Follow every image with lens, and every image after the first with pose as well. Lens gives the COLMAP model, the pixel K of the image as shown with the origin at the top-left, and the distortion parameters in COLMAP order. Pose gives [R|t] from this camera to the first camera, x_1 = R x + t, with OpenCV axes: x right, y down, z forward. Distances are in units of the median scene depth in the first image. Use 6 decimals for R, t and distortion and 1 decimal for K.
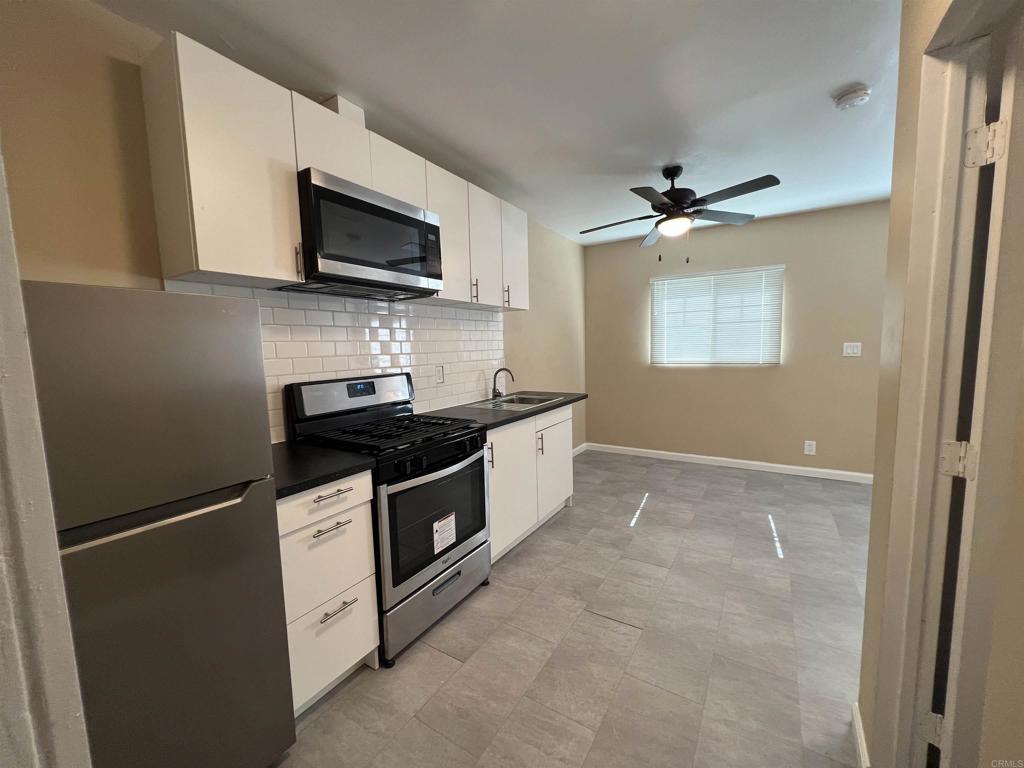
lens RADIAL K [[409.9, 0, 510.3], [0, 409.9, 386.8], [0, 0, 1]] dist [-0.002774, 0.001092]
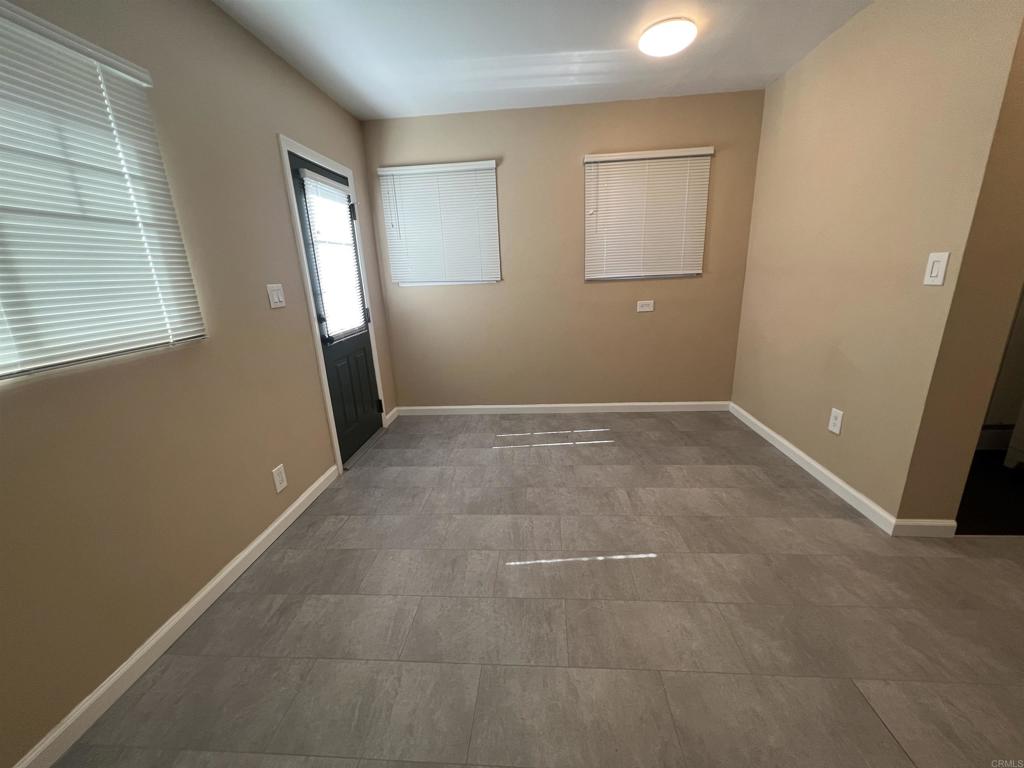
lens RADIAL K [[408.2, 0, 512.1], [0, 408.2, 387.0], [0, 0, 1]] dist [-0.003469, 0.000865]
pose [[-0.470704, -0.200090, 0.859303, 0.157901], [0.143725, 0.943546, 0.298435, -0.105676], [-0.870506, 0.263977, -0.415373, 1.107530]]
